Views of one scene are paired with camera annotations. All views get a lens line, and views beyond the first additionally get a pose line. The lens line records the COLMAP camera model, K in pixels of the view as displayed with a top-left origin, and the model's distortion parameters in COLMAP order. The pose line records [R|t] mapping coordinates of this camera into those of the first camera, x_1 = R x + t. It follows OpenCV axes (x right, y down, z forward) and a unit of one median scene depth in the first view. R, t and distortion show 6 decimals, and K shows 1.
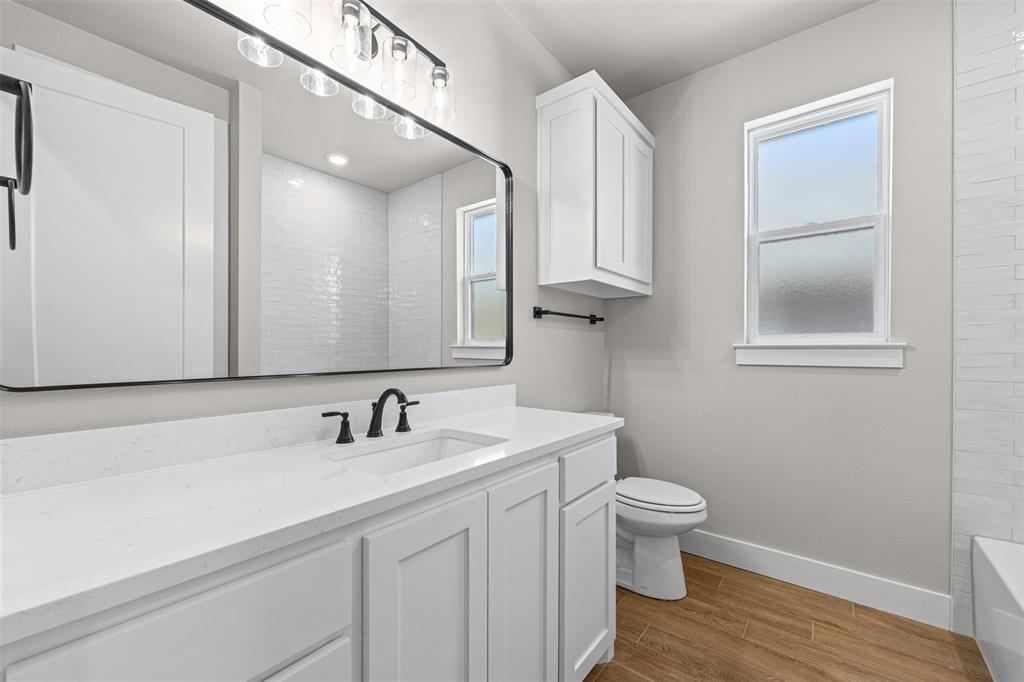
lens RADIAL K [[409.5, 0, 492.7], [0, 409.5, 357.0], [0, 0, 1]] dist [-0.000910, 0.000099]
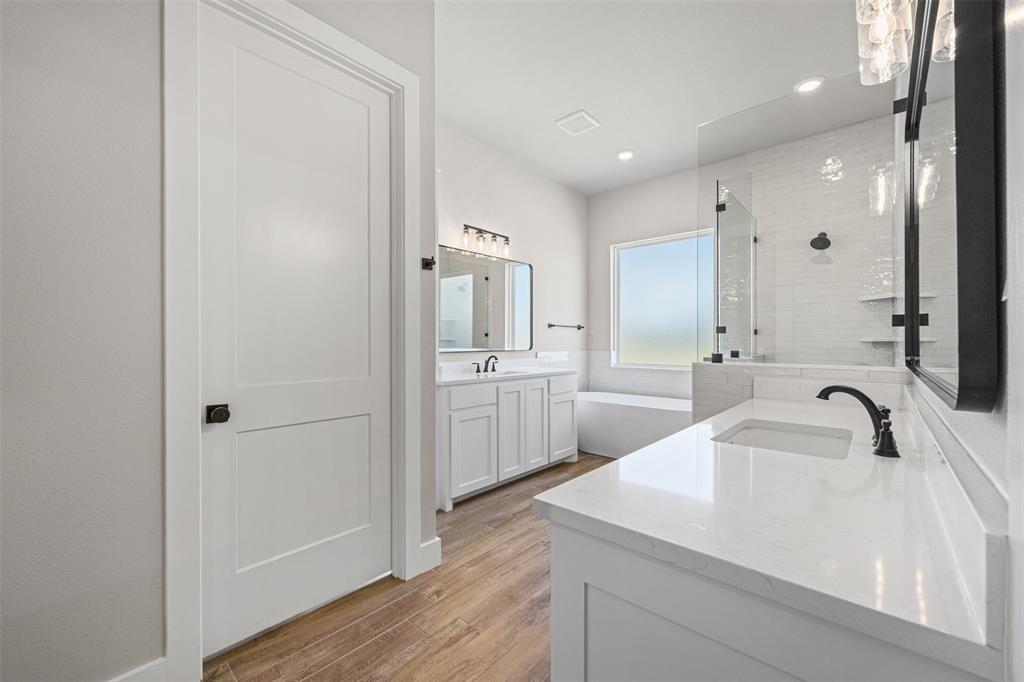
lens RADIAL K [[409.5, 0, 516.9], [0, 409.5, 341.9], [0, 0, 1]] dist [-0.000910, 0.000099]
pose [[0.999864, 0.001126, -0.016456, -0.016828], [-0.001450, 0.999805, -0.019671, 0.032467], [0.016431, 0.019692, 0.999671, -1.934149]]
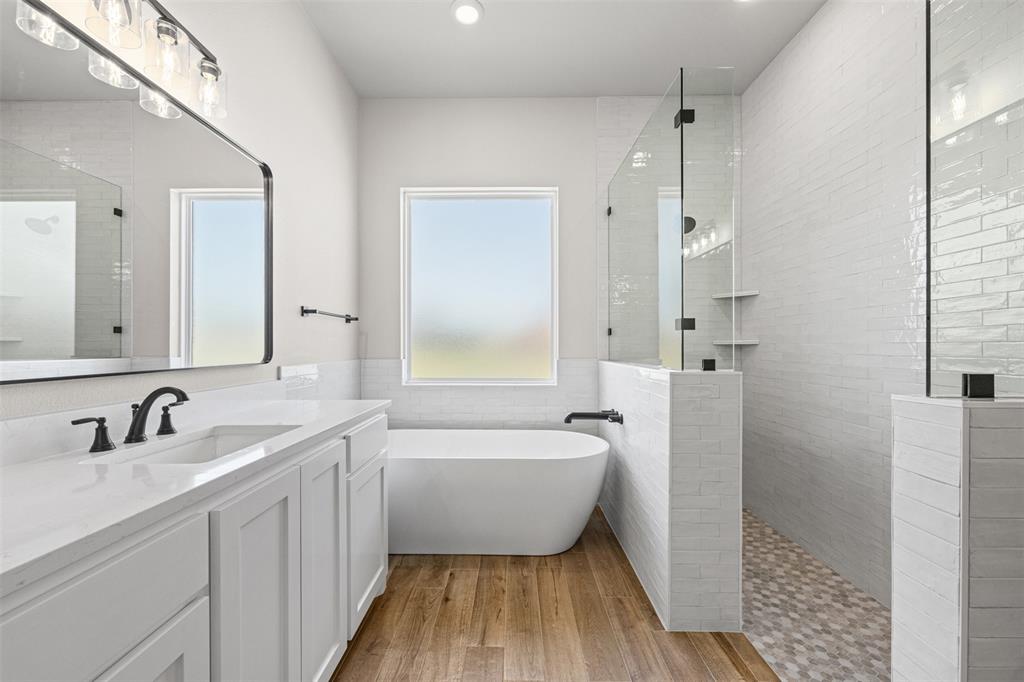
lens RADIAL K [[409.5, 0, 512.1], [0, 409.5, 346.9], [0, 0, 1]] dist [-0.000910, 0.000099]
pose [[0.771120, -0.001730, 0.636688, -0.219484], [0.011503, 0.999871, -0.011214, 0.001292], [-0.636586, 0.015971, 0.771040, -0.243281]]
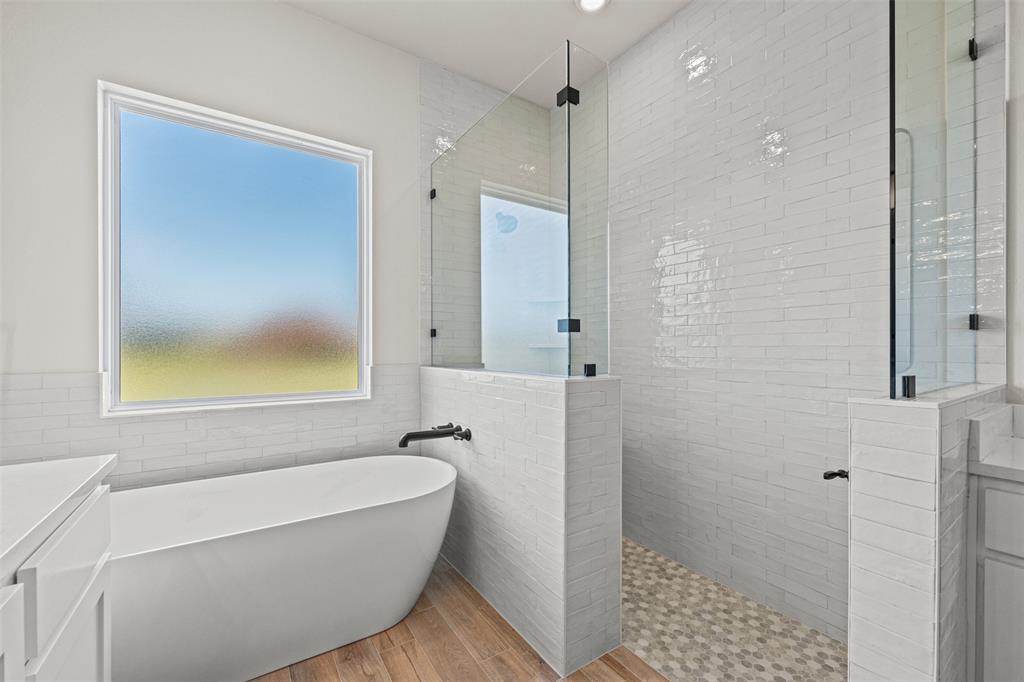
lens RADIAL K [[409.5, 0, 511.1], [0, 409.5, 348.7], [0, 0, 1]] dist [-0.000910, 0.000099]
pose [[0.285811, -0.001353, 0.958285, -0.134636], [0.017365, 0.999842, -0.003767, -0.013074], [-0.958129, 0.017718, 0.285790, 0.272544]]
